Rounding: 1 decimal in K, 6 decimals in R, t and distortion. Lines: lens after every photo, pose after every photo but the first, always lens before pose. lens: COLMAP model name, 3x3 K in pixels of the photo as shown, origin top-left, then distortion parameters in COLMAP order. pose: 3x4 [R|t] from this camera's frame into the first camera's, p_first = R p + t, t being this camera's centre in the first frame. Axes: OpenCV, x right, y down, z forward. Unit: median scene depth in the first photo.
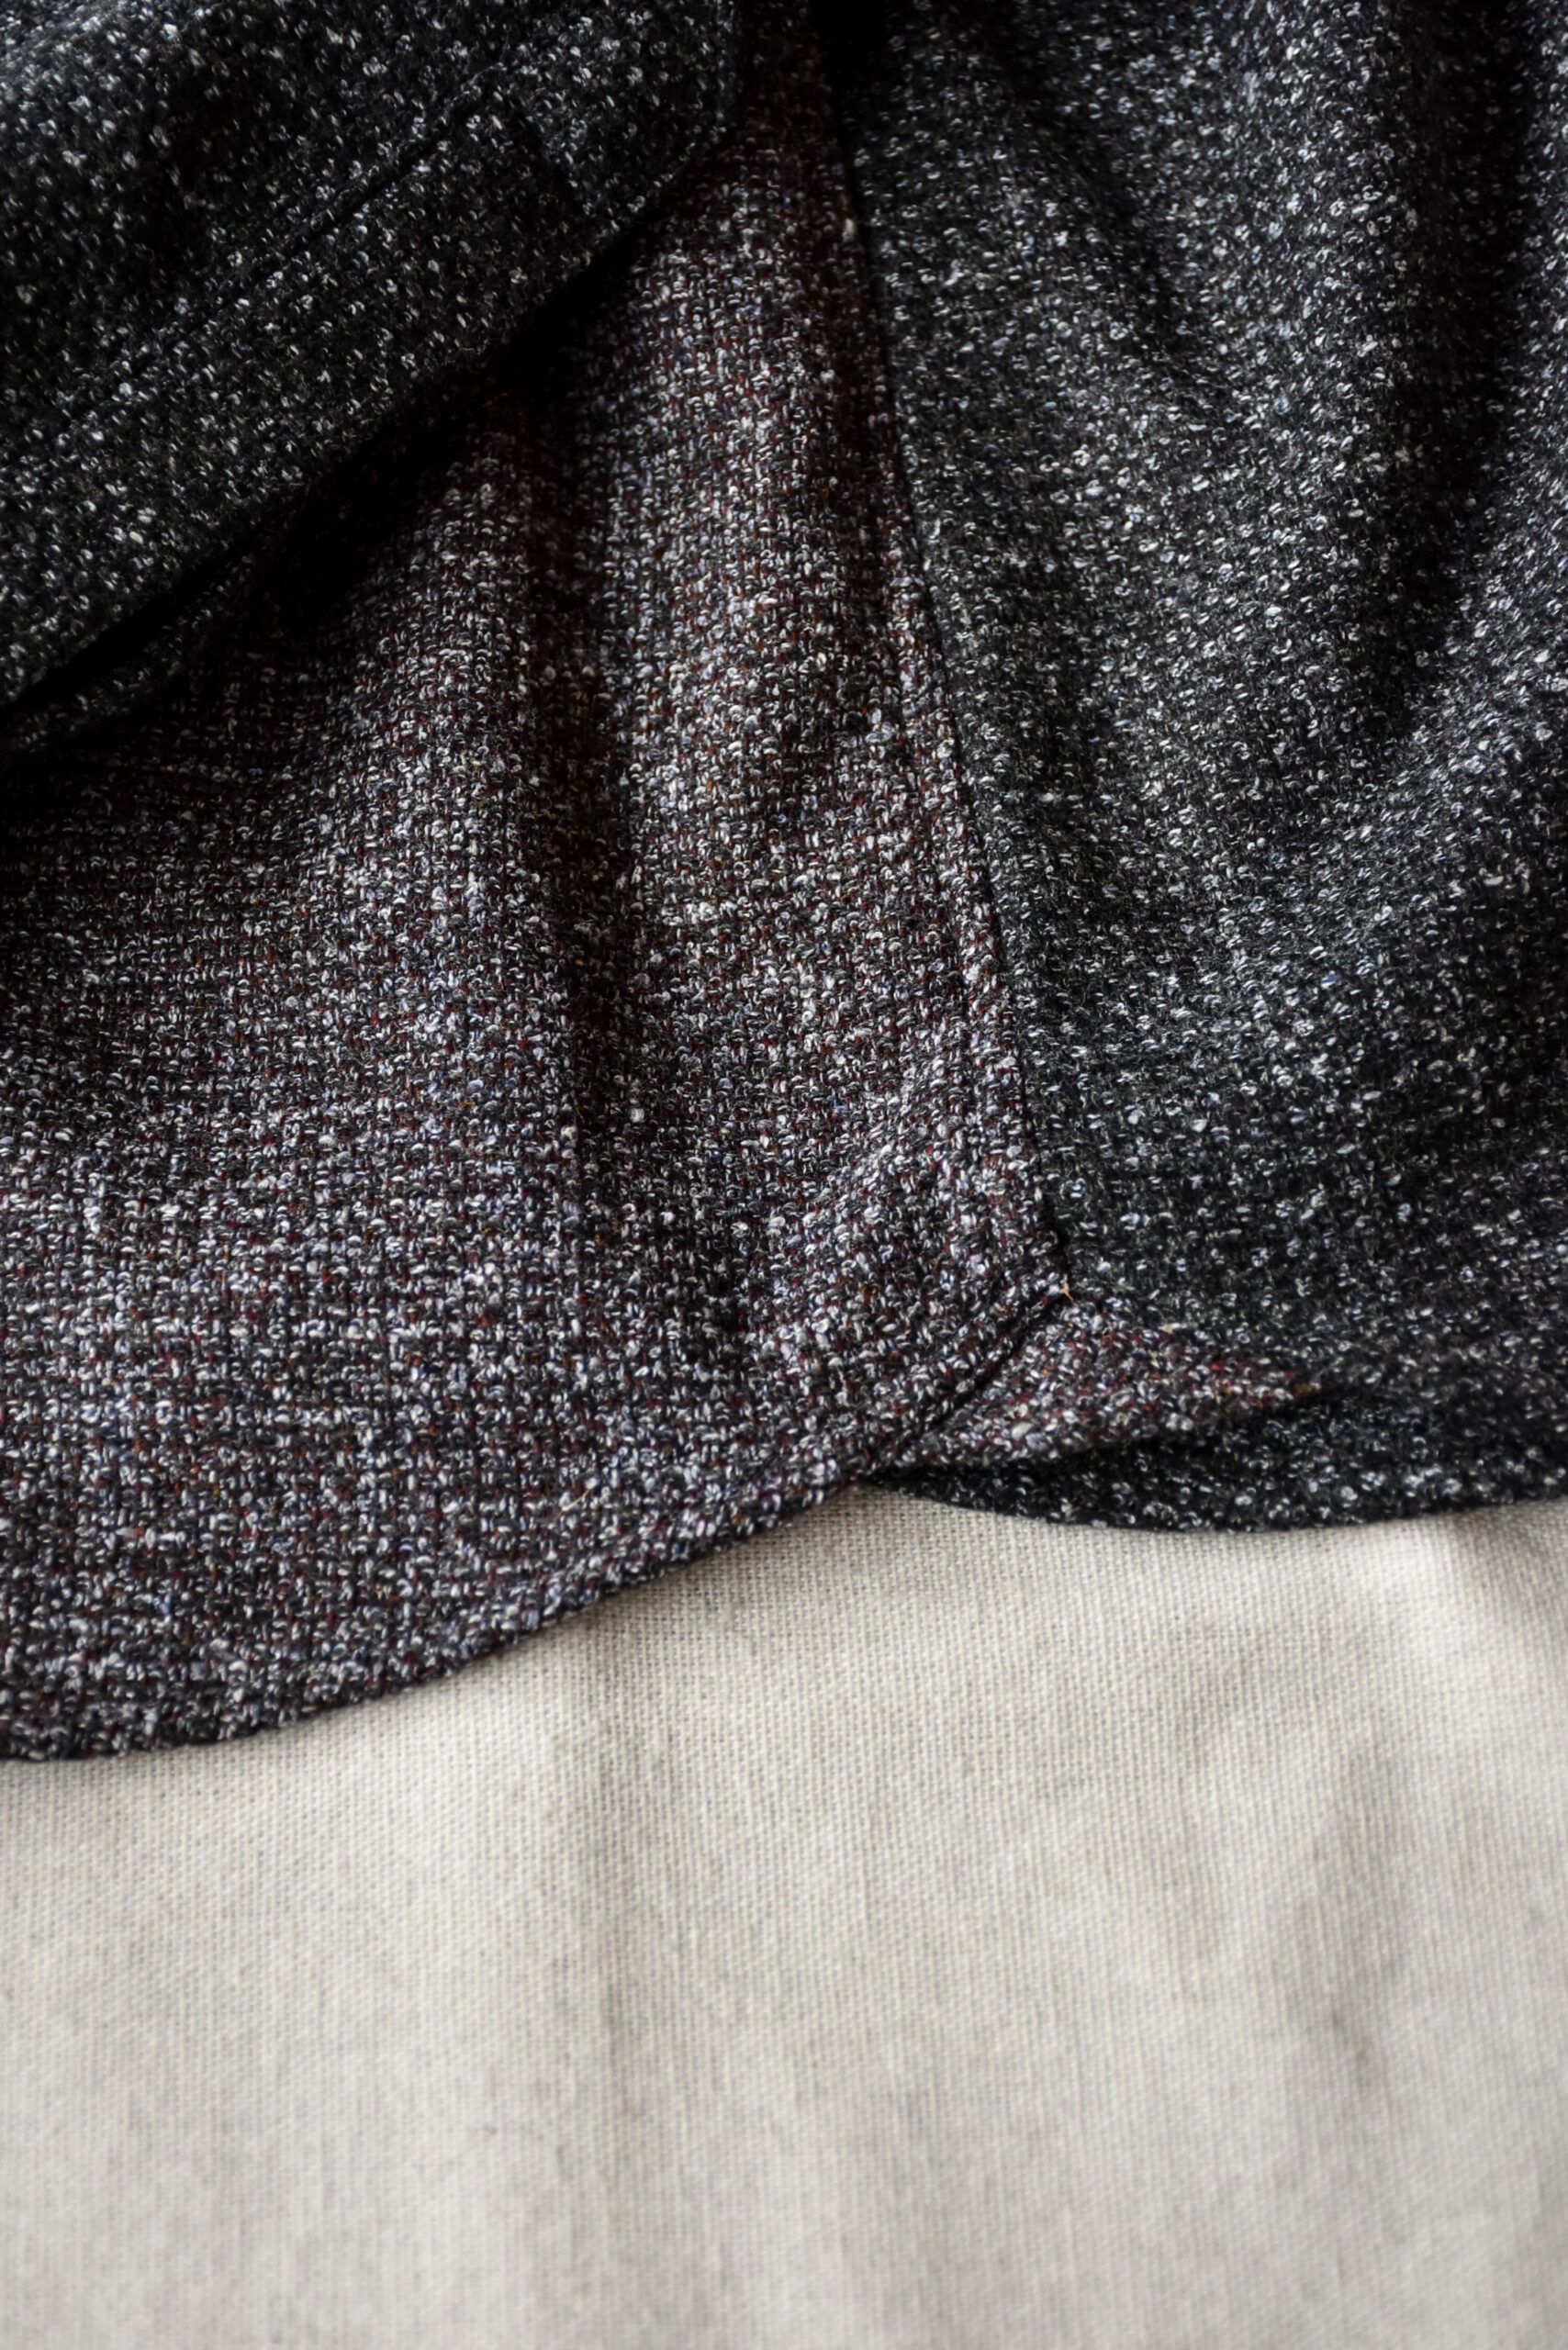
lens RADIAL K [[4783.6, 0, 784.0], [0, 4783.6, 1175.0], [0, 0, 1]] dist [-0.064340, 0.075582]
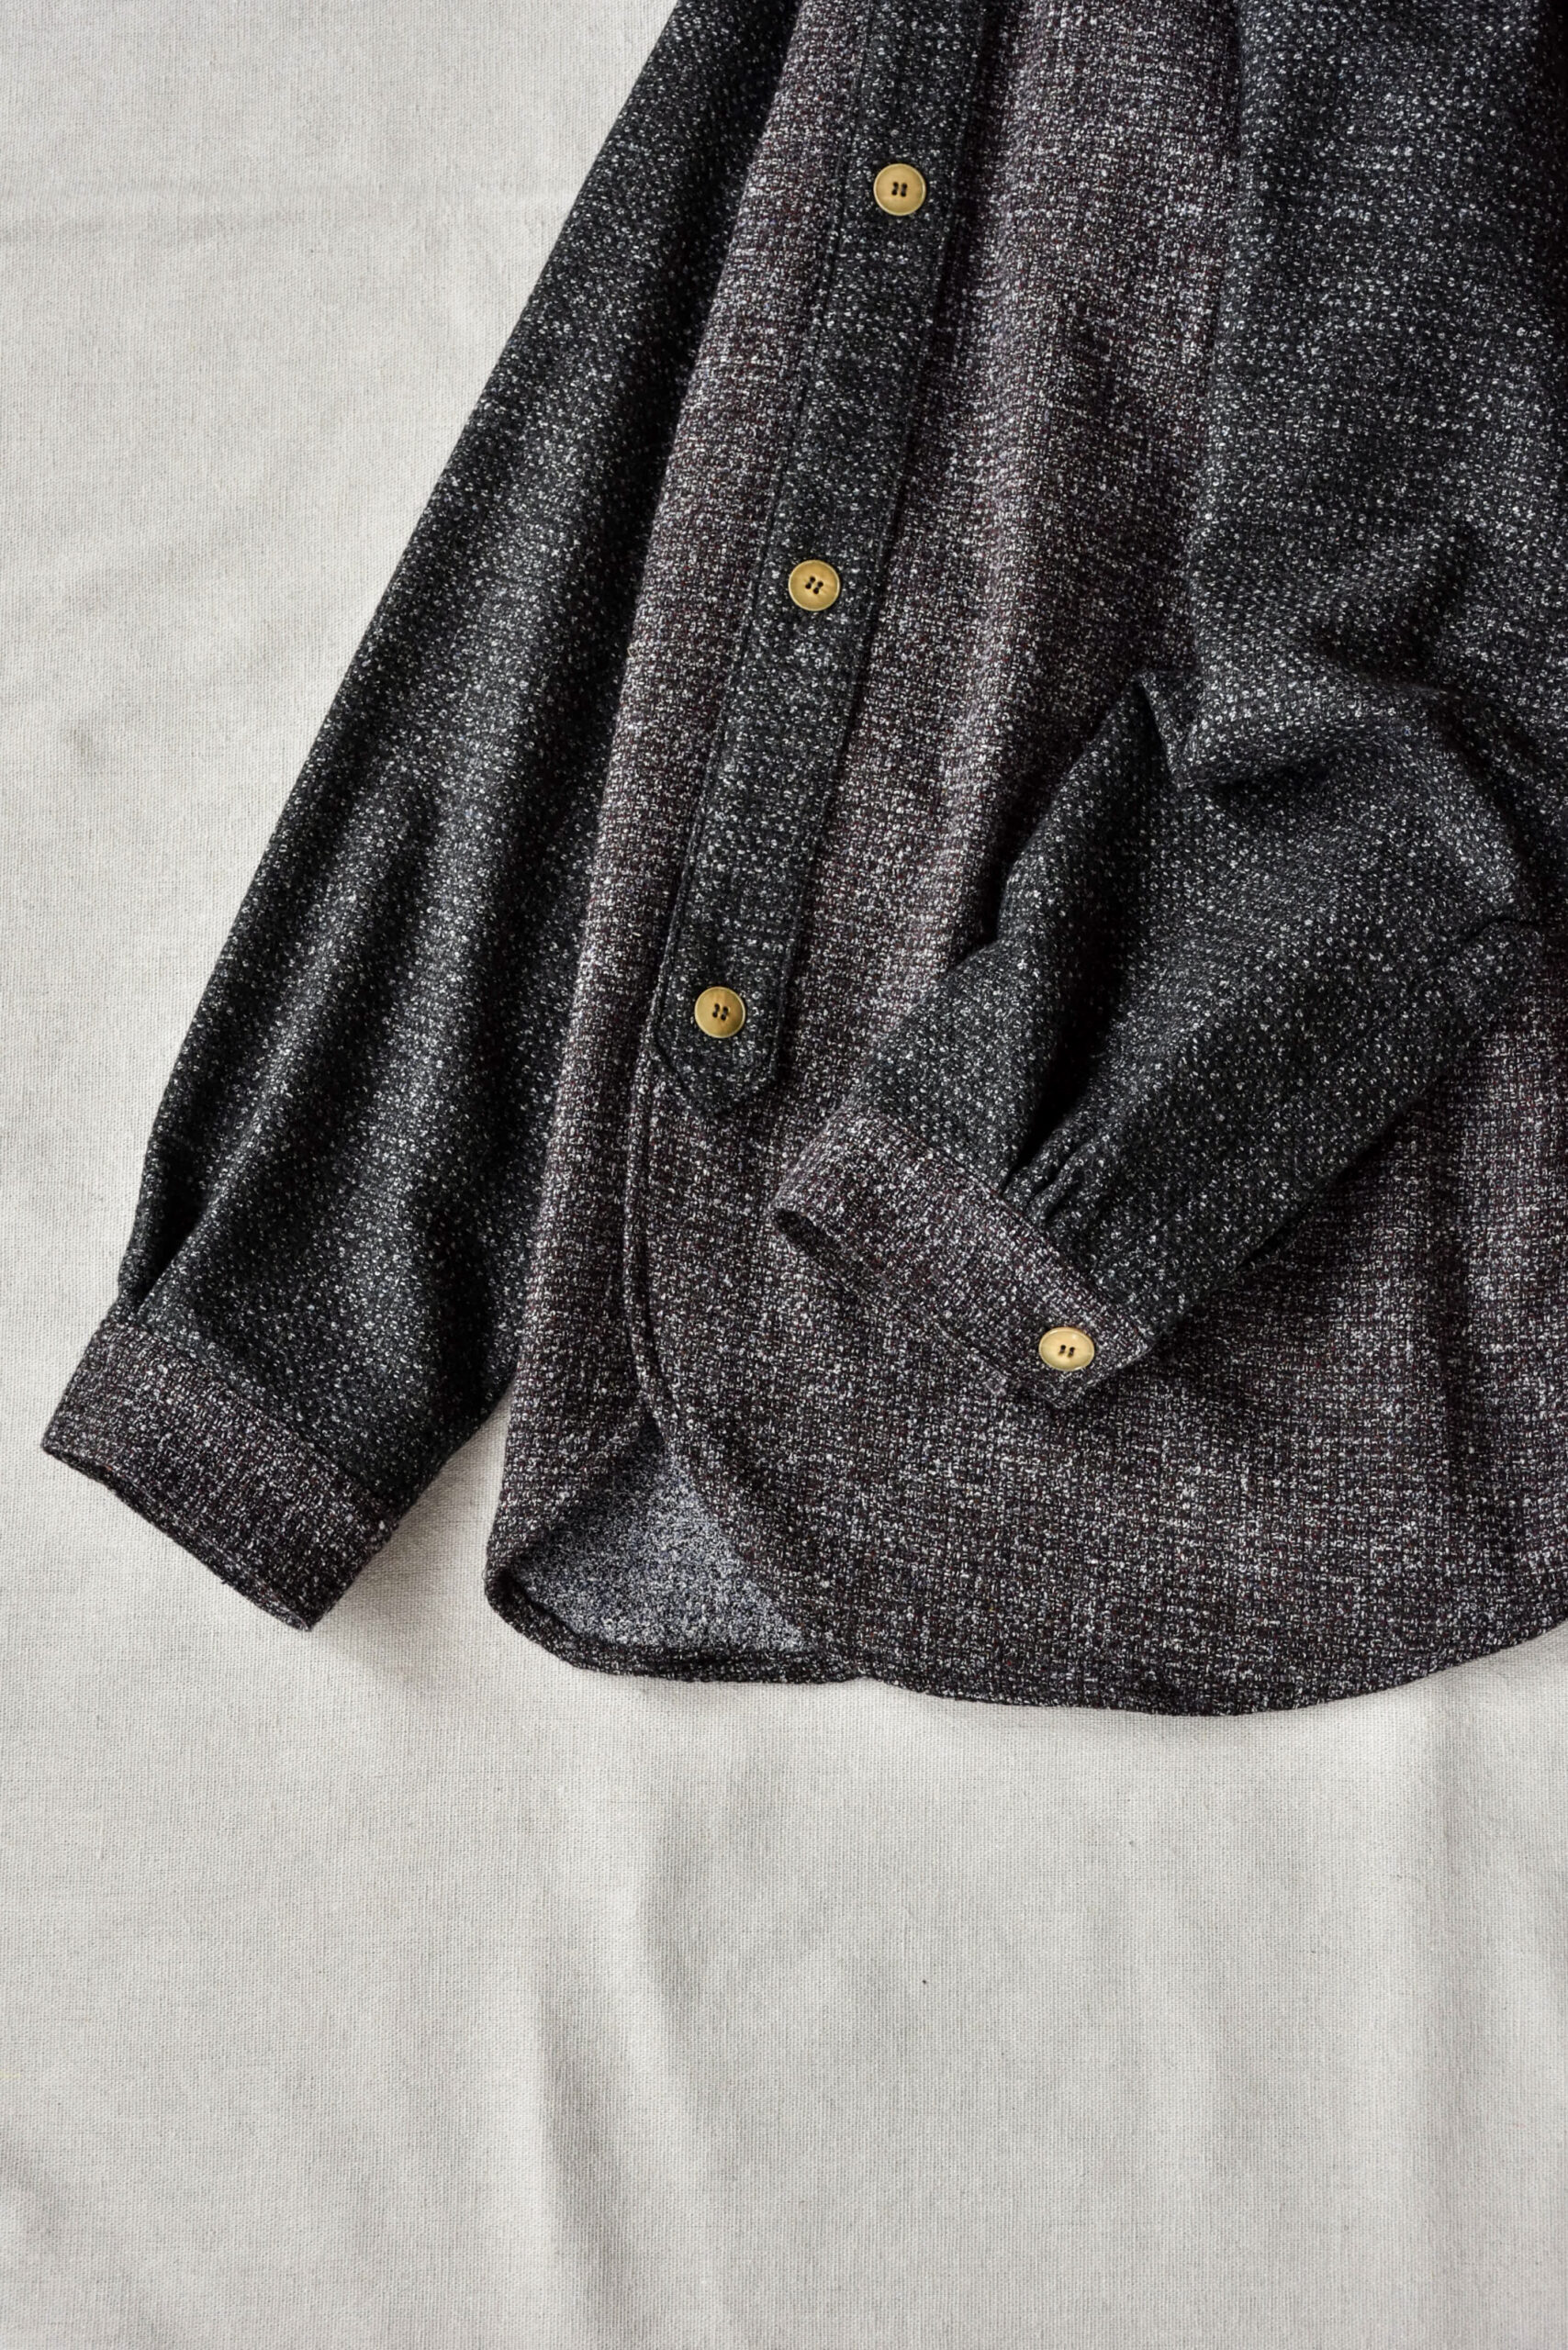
lens RADIAL K [[4645.2, 0, 655.8], [0, 4645.2, 1172.7], [0, 0, 1]] dist [-0.024156, 0.016978]
pose [[0.997678, 0.066678, -0.013881, -0.415695], [-0.061016, 0.965598, 0.252779, -0.709928], [0.030259, -0.251345, 0.967424, -1.220978]]
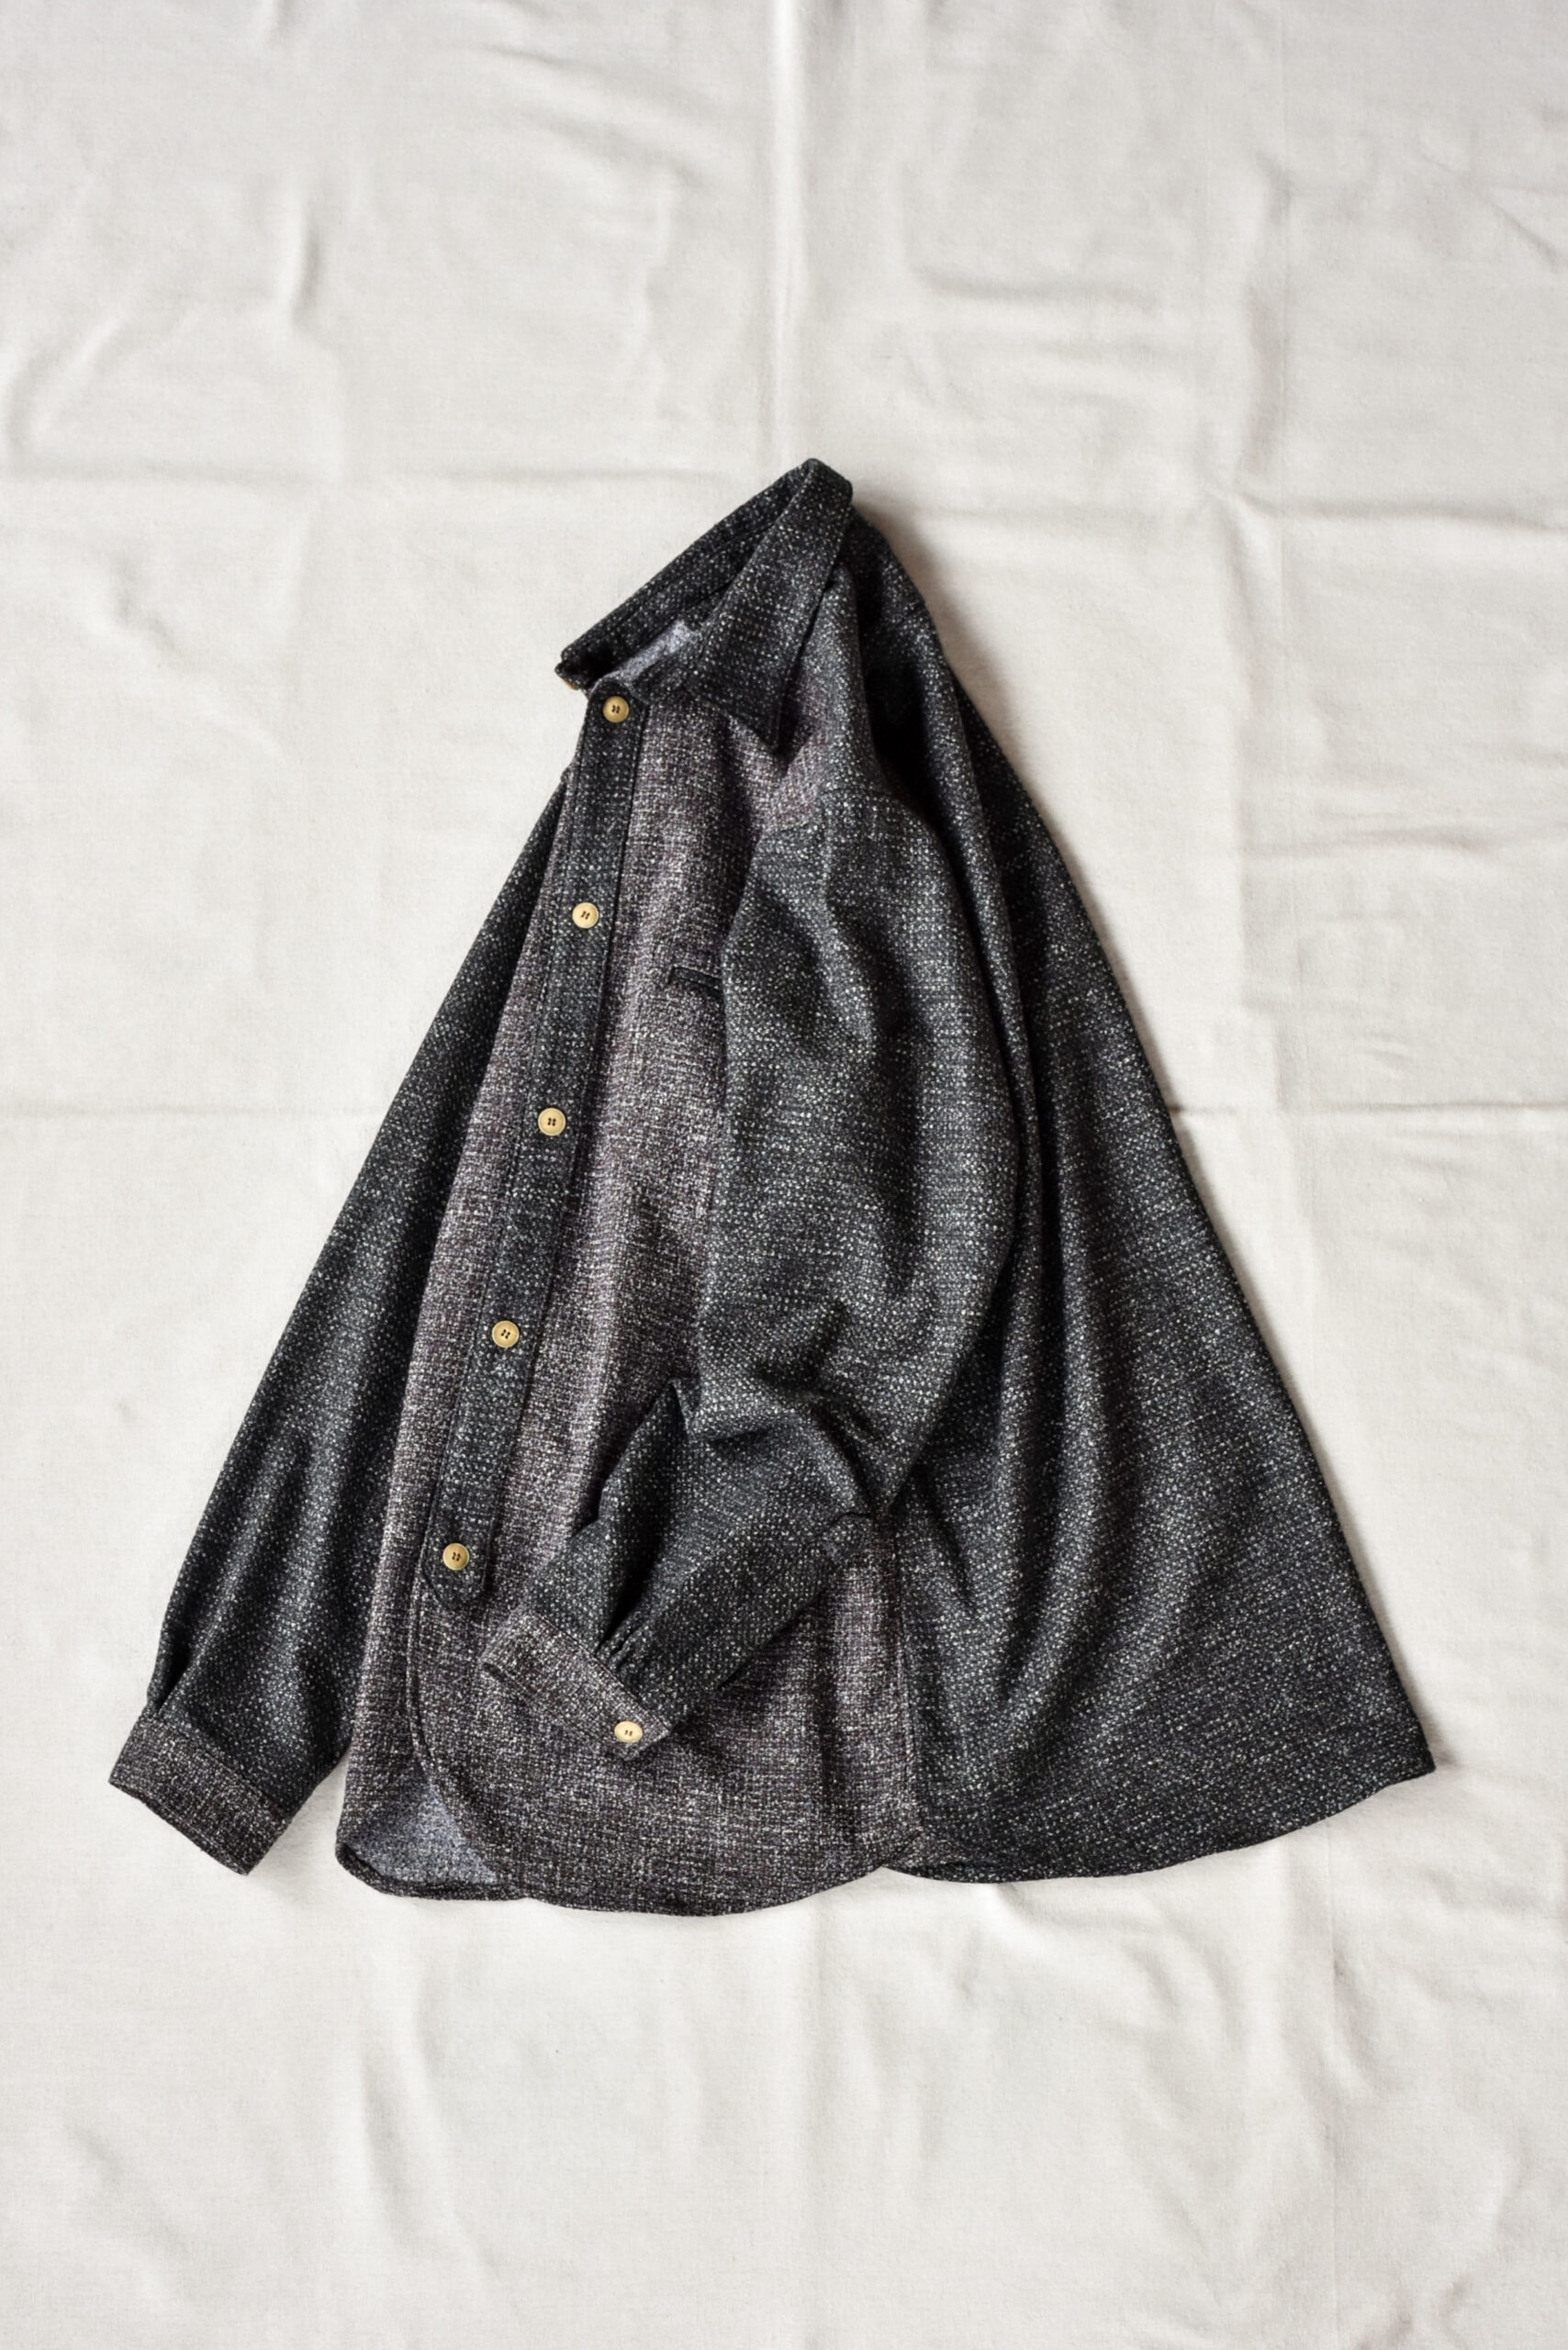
lens RADIAL K [[5427.0, 0, 729.3], [0, 5427.0, 1184.4], [0, 0, 1]] dist [0.007102, 0.256797]
pose [[0.997178, 0.068288, 0.031202, -0.343927], [-0.073676, 0.970001, 0.231667, -1.826642], [-0.014446, -0.233312, 0.972295, -4.088987]]
